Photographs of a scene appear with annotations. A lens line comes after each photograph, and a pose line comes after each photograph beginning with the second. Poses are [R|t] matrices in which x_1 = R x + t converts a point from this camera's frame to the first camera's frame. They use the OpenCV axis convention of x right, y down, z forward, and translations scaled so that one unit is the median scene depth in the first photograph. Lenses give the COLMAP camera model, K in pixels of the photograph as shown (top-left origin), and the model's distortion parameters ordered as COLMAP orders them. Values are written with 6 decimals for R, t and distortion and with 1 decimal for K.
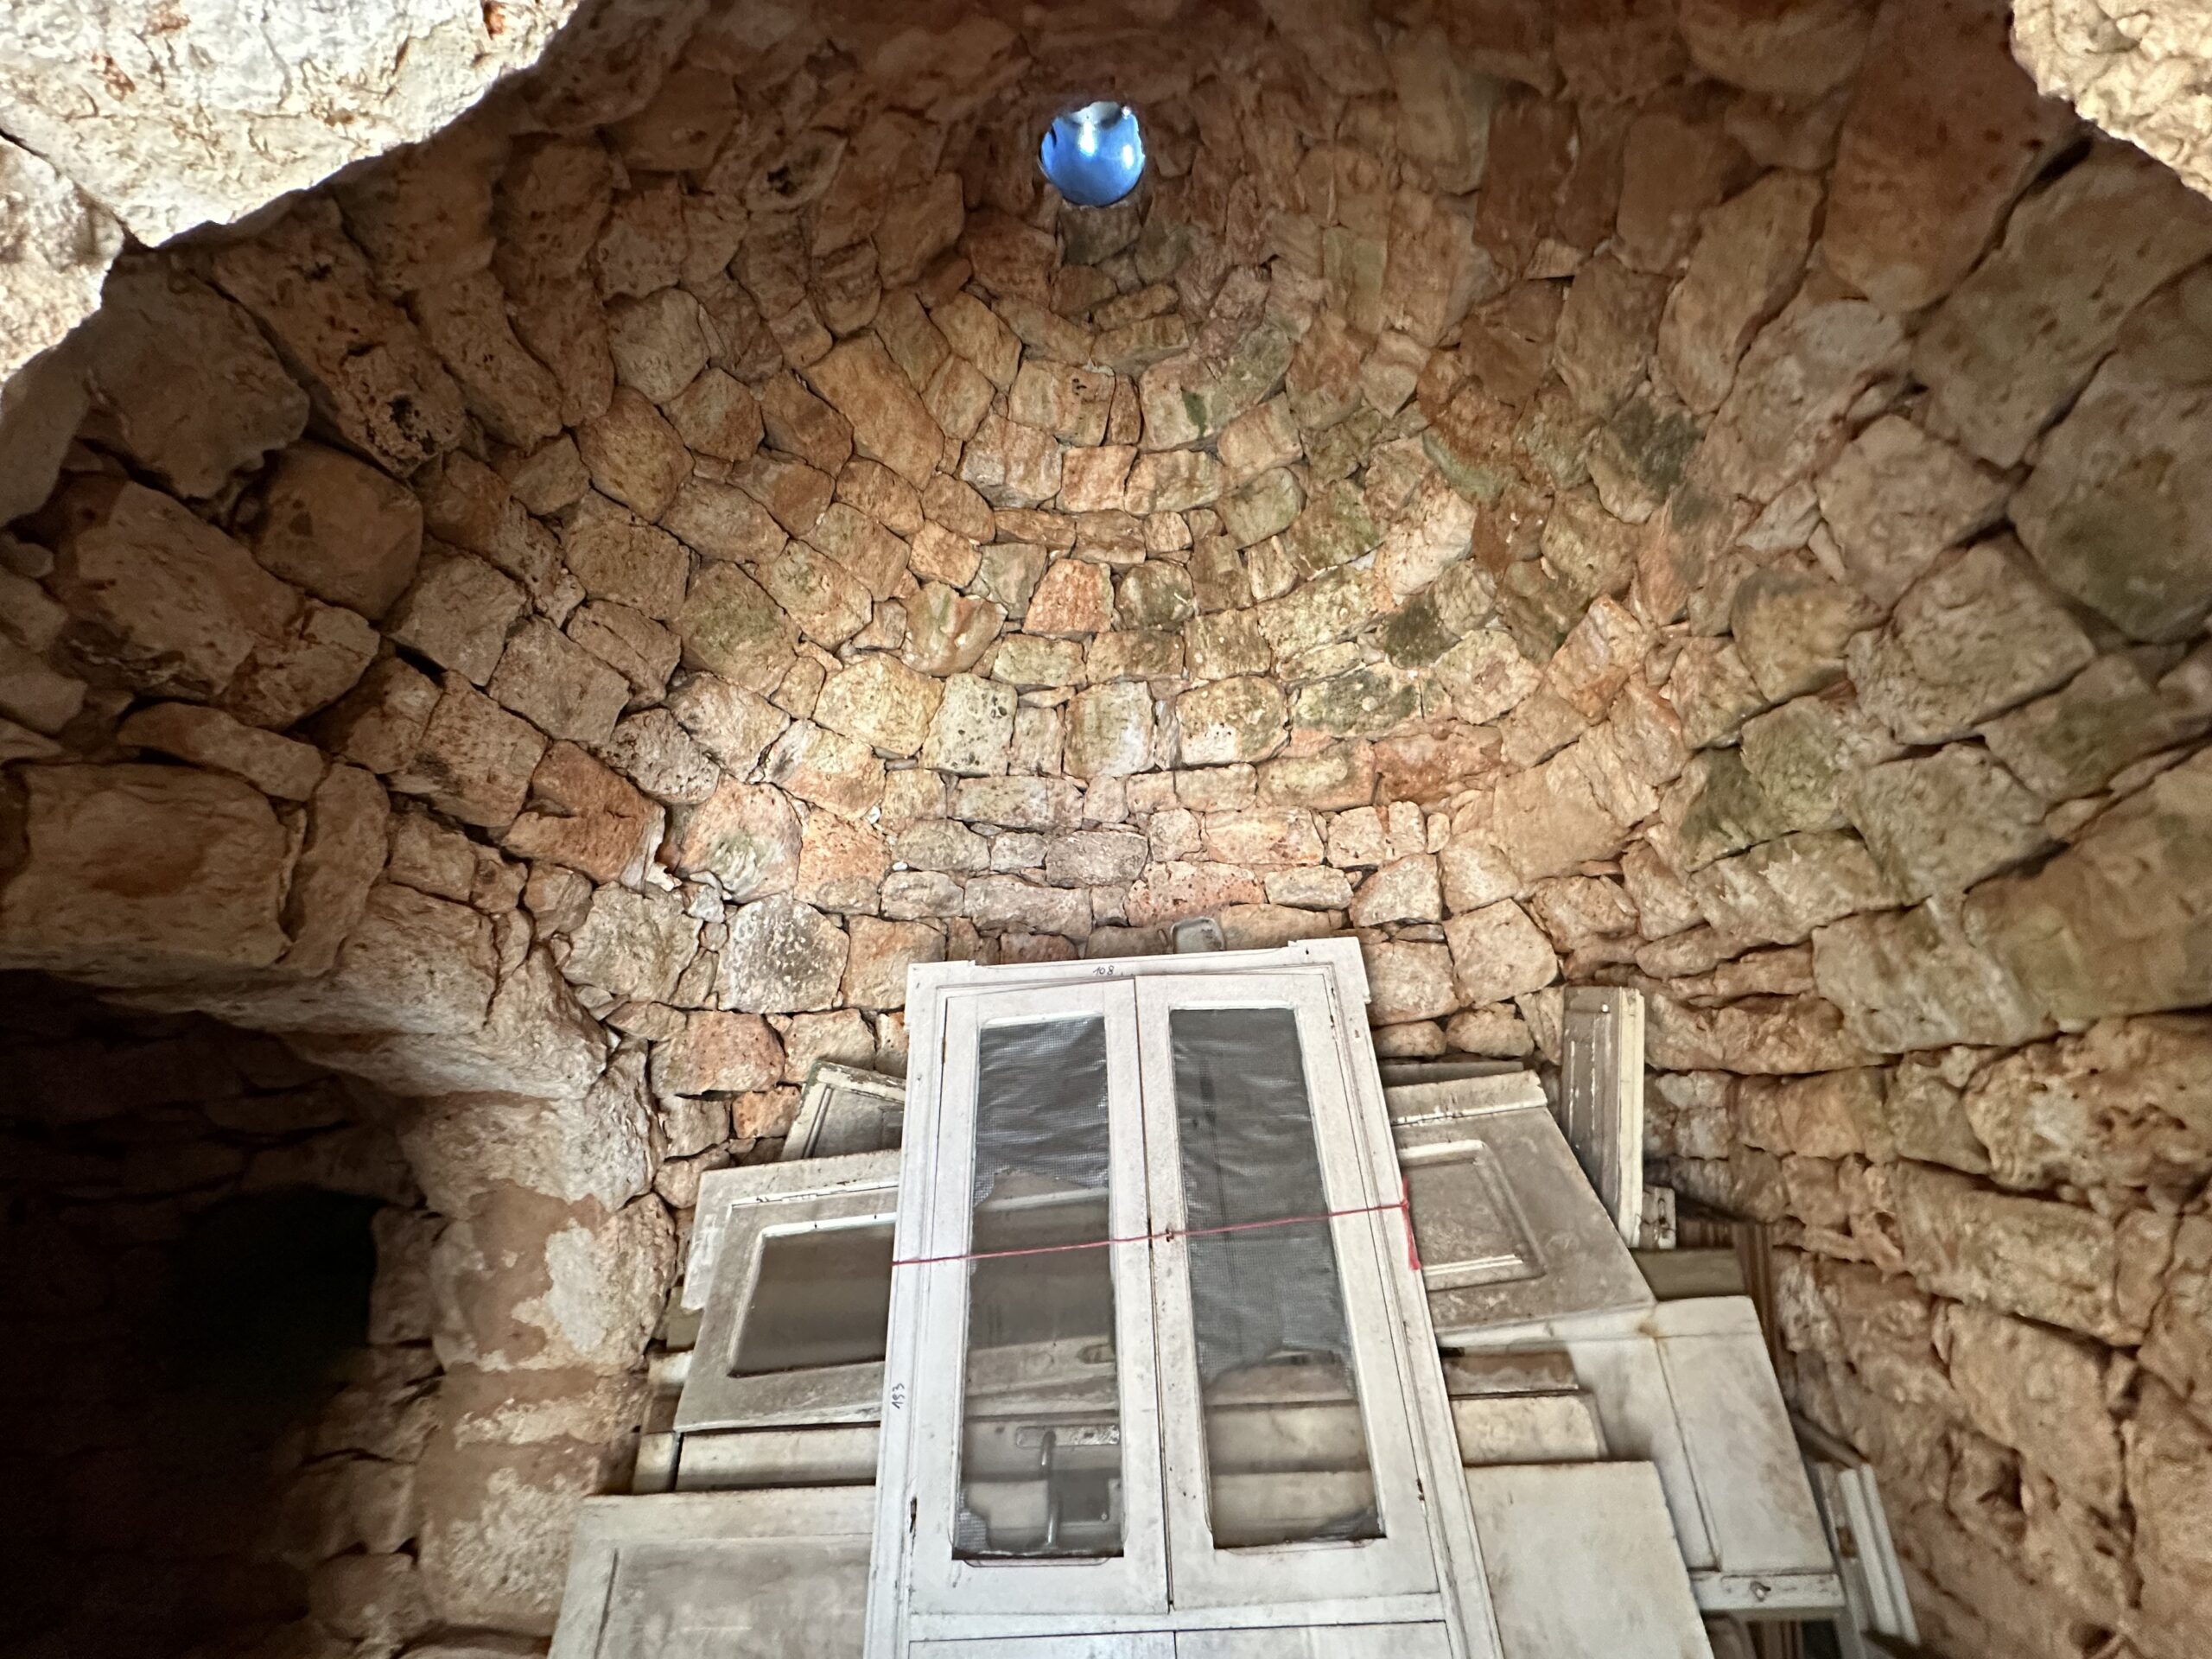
lens RADIAL K [[874.4, 0, 1109.9], [0, 874.4, 826.8], [0, 0, 1]] dist [-0.001647, 0.000342]
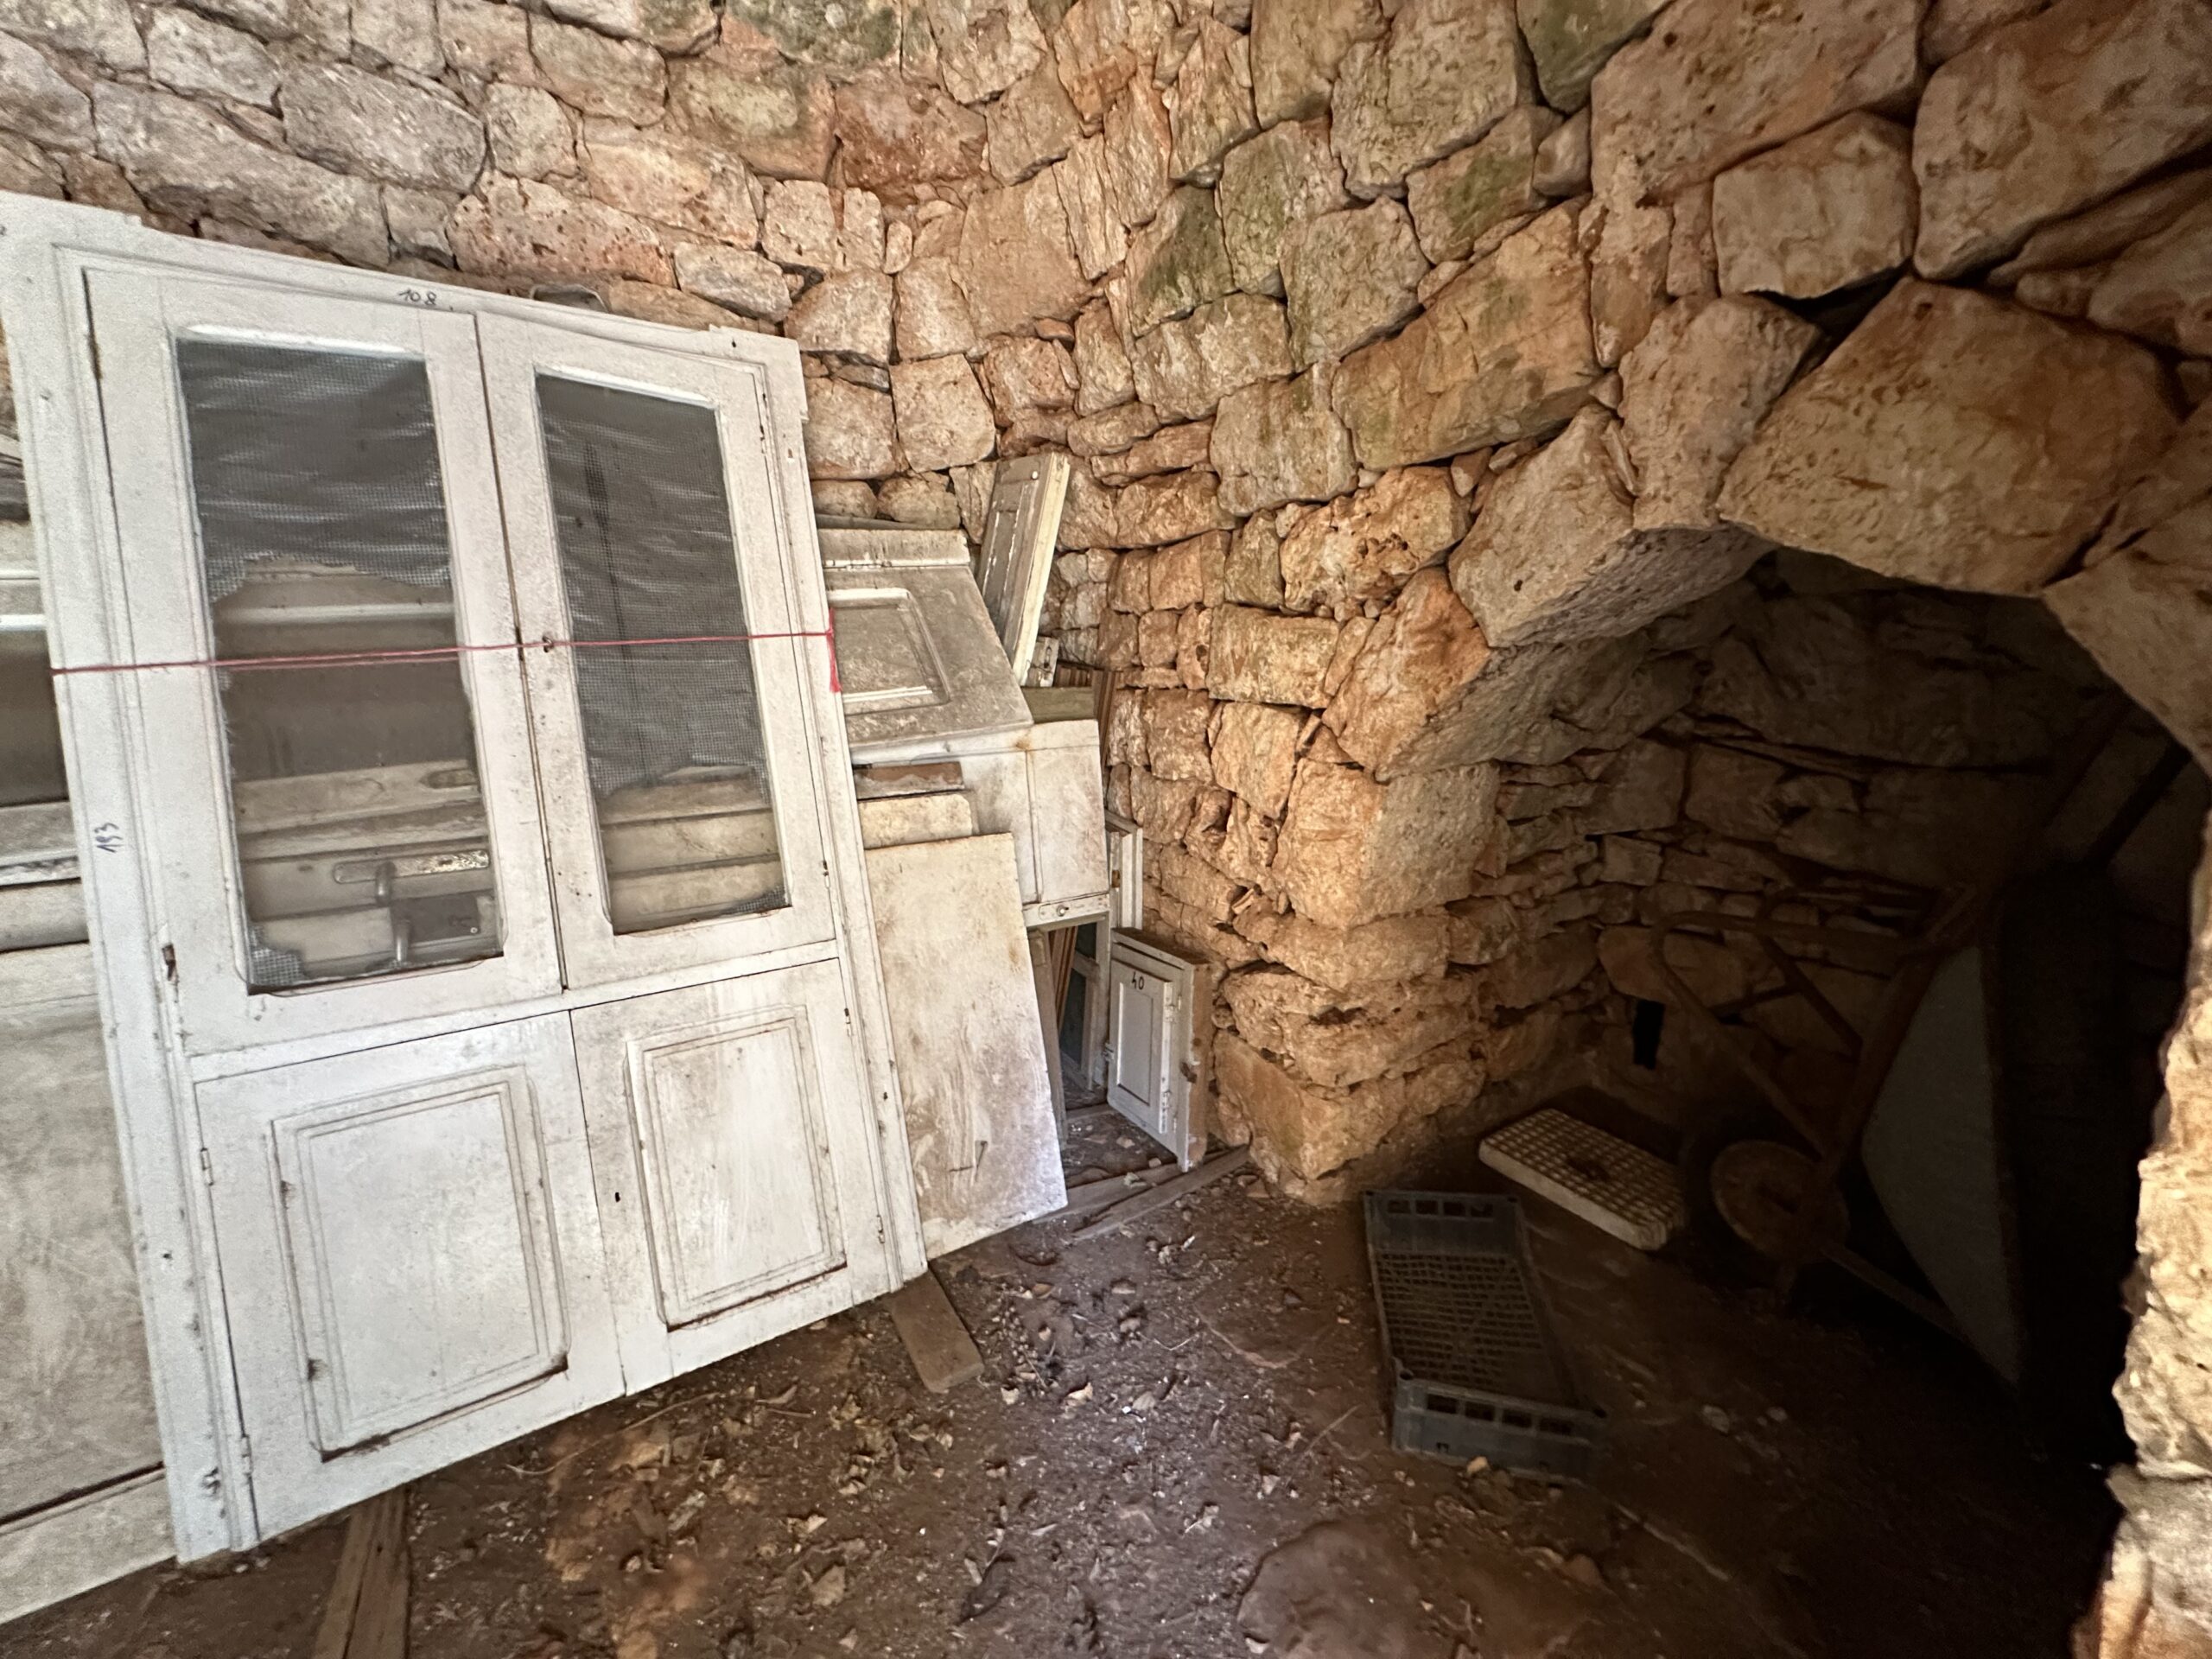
lens RADIAL K [[874.4, 0, 1099.6], [0, 874.4, 829.3], [0, 0, 1]] dist [-0.001647, 0.000342]
pose [[0.801695, -0.066316, 0.594043, -0.015404], [-0.220620, 0.890825, 0.397186, 0.170695], [-0.555529, -0.449480, 0.699540, 0.051564]]
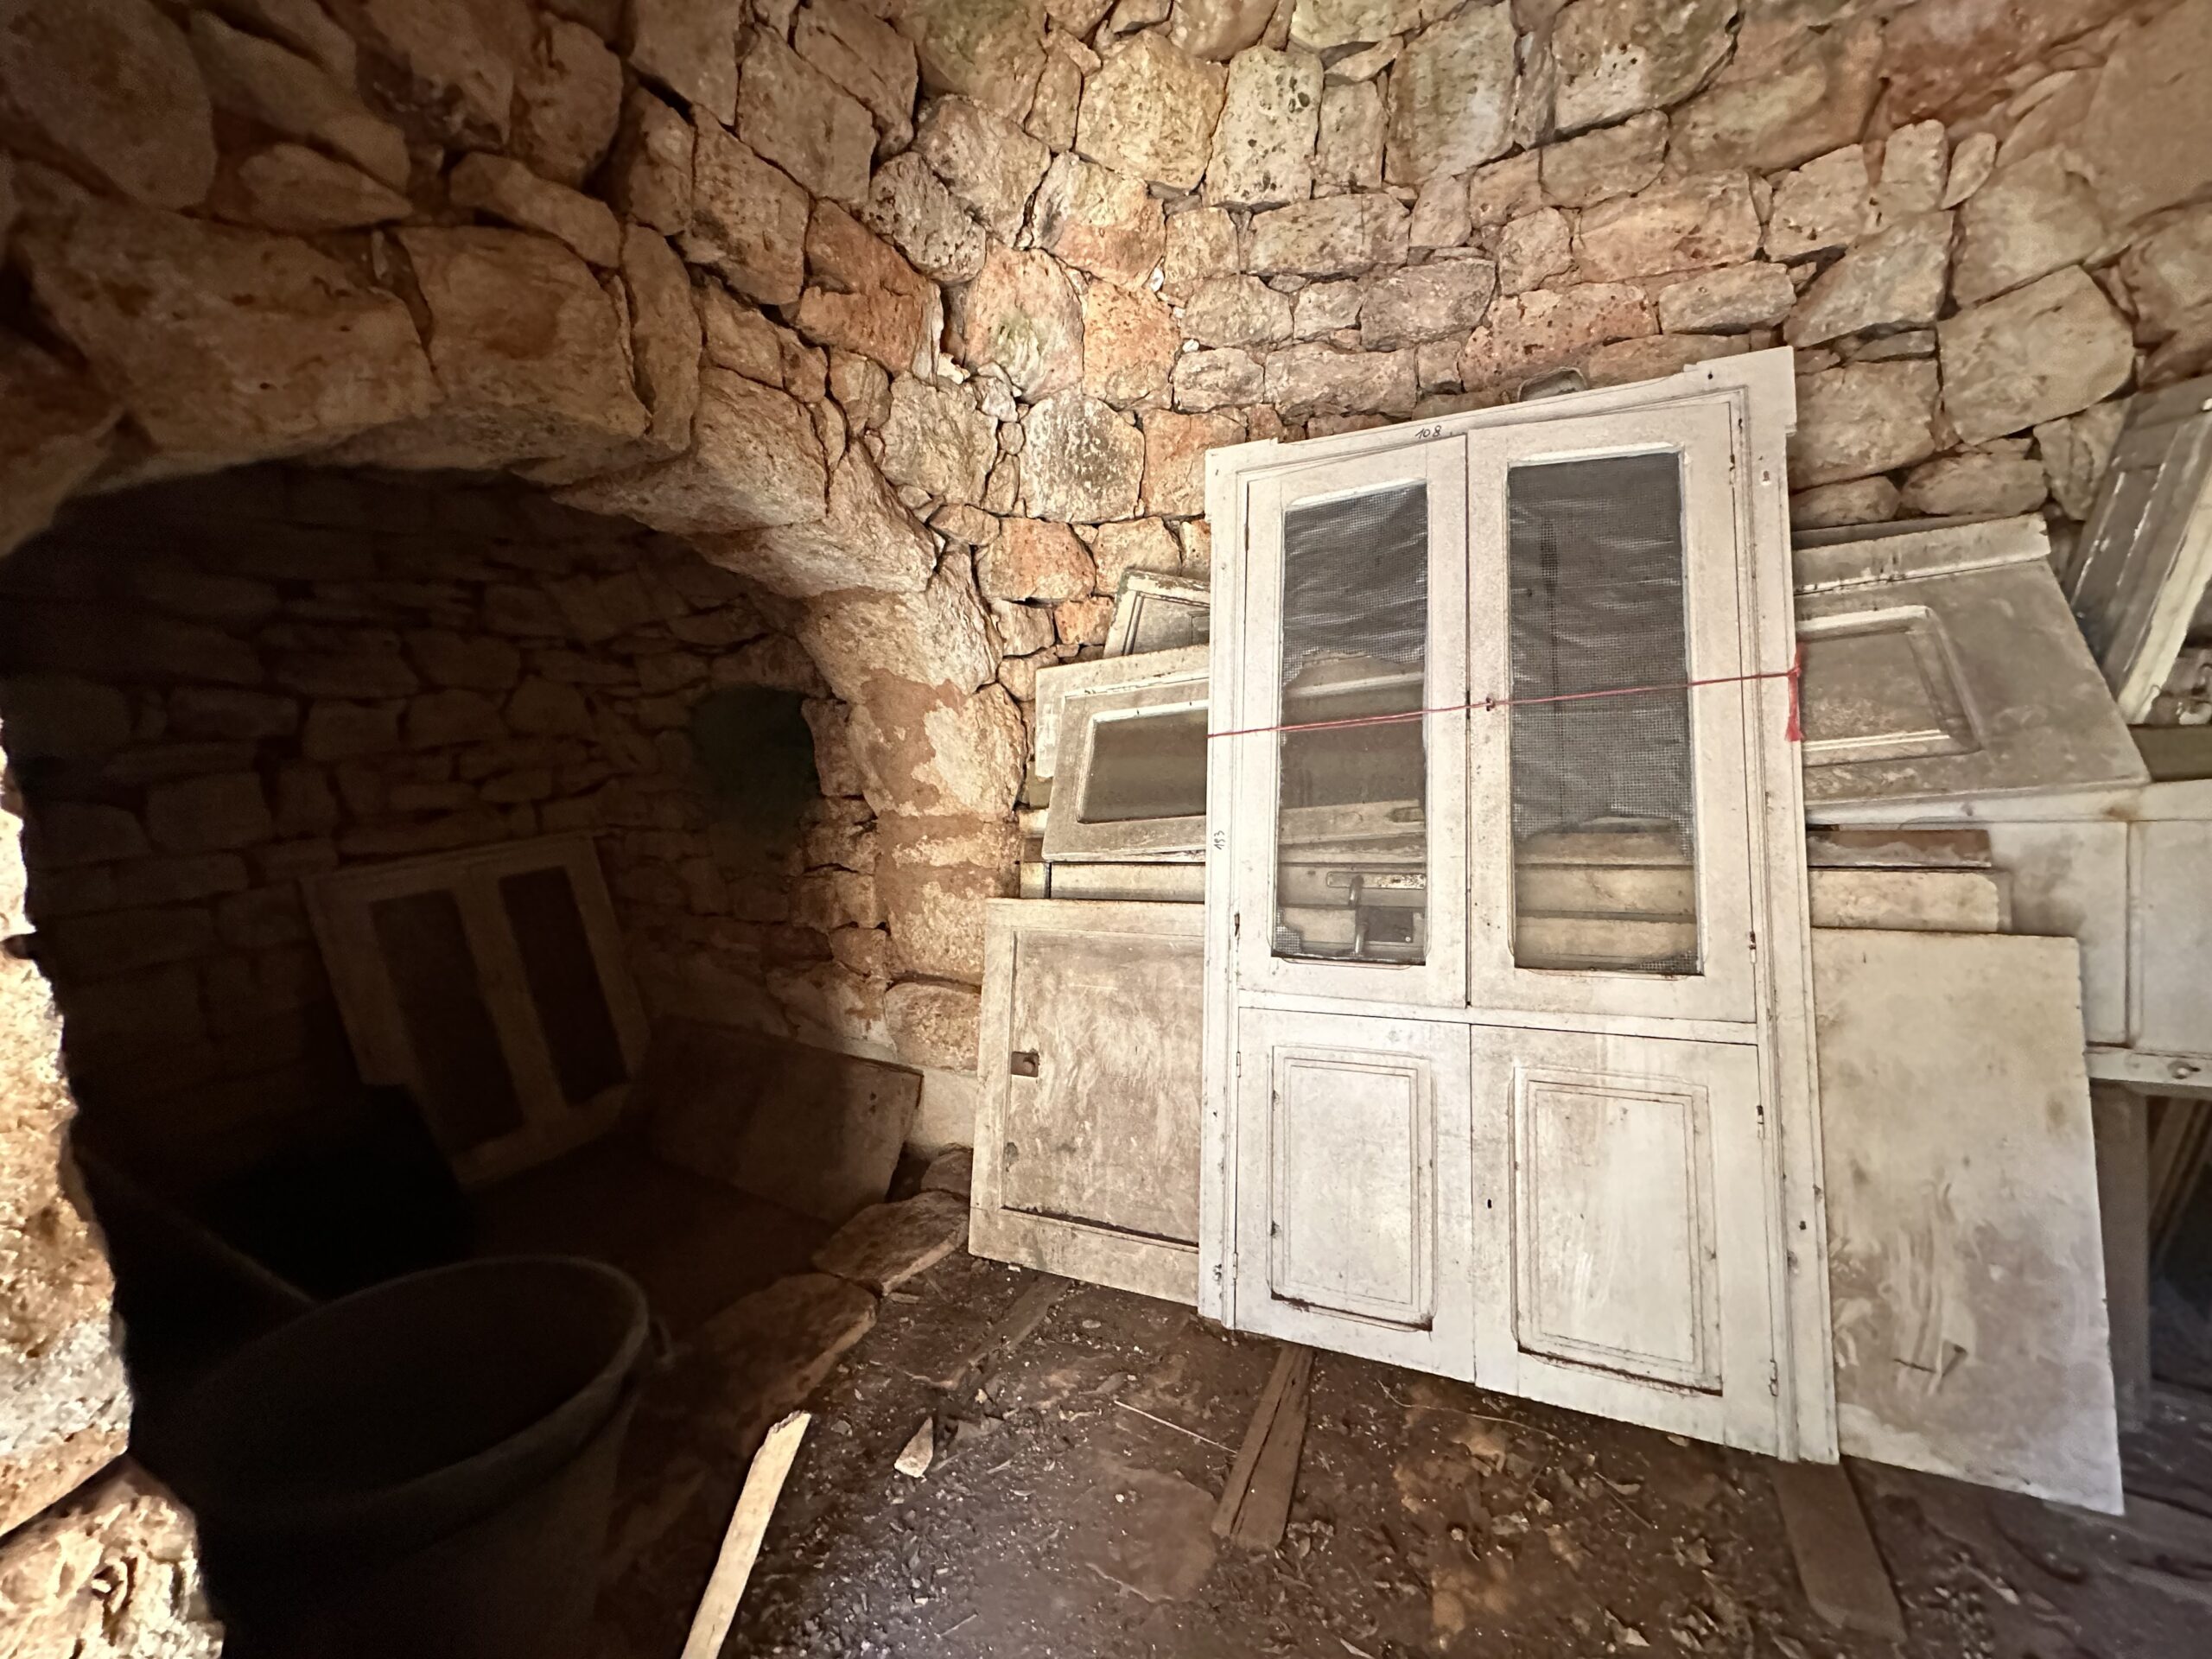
lens RADIAL K [[874.4, 0, 1114.8], [0, 874.4, 829.8], [0, 0, 1]] dist [-0.001647, 0.000342]
pose [[0.941051, 0.041543, -0.335704, 0.008494], [0.113695, 0.895846, 0.429573, 0.128696], [0.318585, -0.442418, 0.838314, 0.014923]]
